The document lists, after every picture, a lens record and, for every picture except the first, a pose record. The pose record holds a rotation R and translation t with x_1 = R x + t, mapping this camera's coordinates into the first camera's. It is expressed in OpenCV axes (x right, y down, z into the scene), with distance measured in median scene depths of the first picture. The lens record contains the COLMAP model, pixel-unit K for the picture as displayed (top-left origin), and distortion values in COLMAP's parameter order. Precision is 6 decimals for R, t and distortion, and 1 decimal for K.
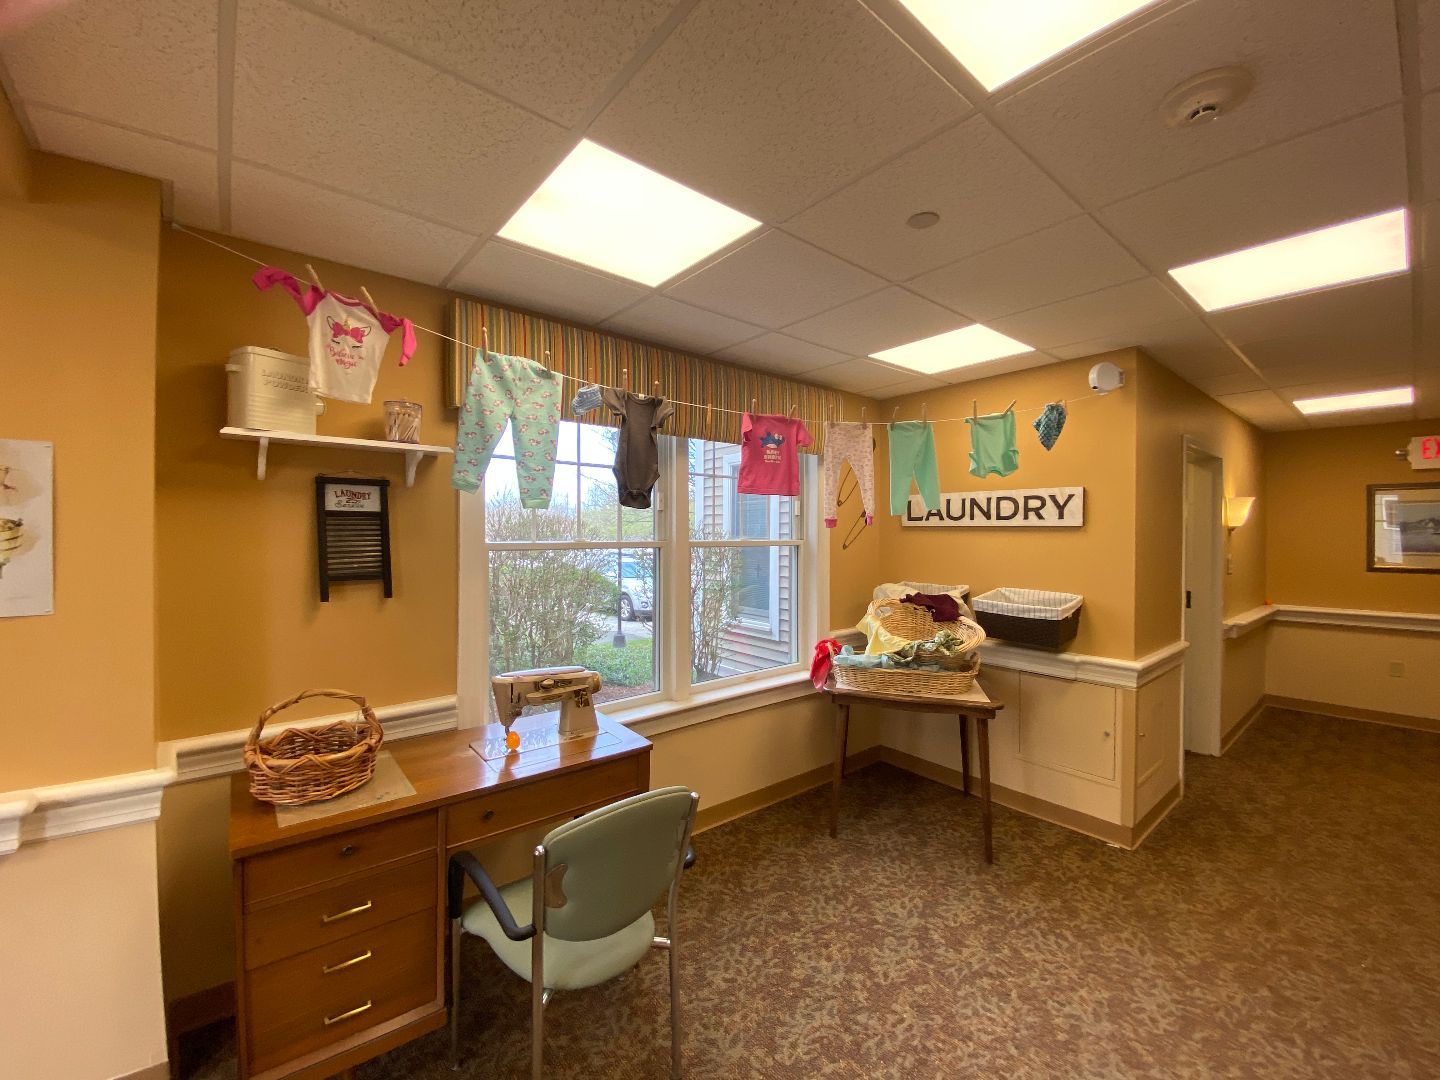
lens RADIAL K [[586.2, 0, 718.0], [0, 586.2, 535.5], [0, 0, 1]] dist [-0.001842, -0.000116]
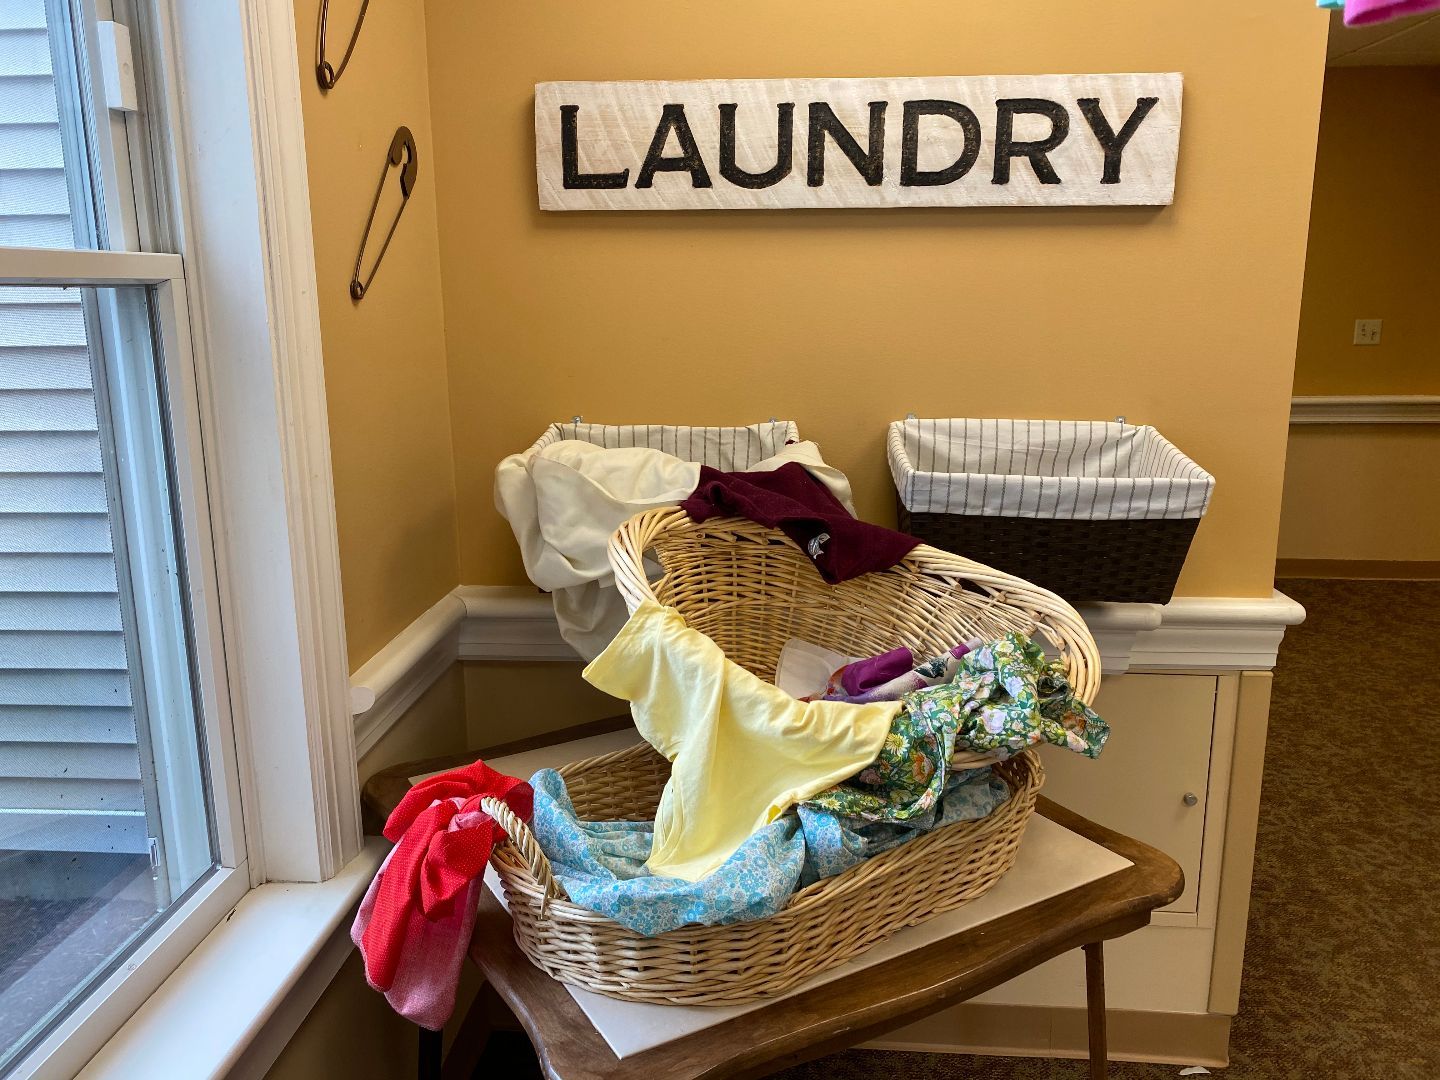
lens RADIAL K [[1110.7, 0, 719.6], [0, 1110.7, 530.9], [0, 0, 1]] dist [-0.005150, -0.001886]
pose [[0.695640, -0.158513, 0.700684, 0.006253], [0.015116, 0.978367, 0.206325, 0.026129], [-0.718231, -0.132936, 0.682987, 0.686820]]
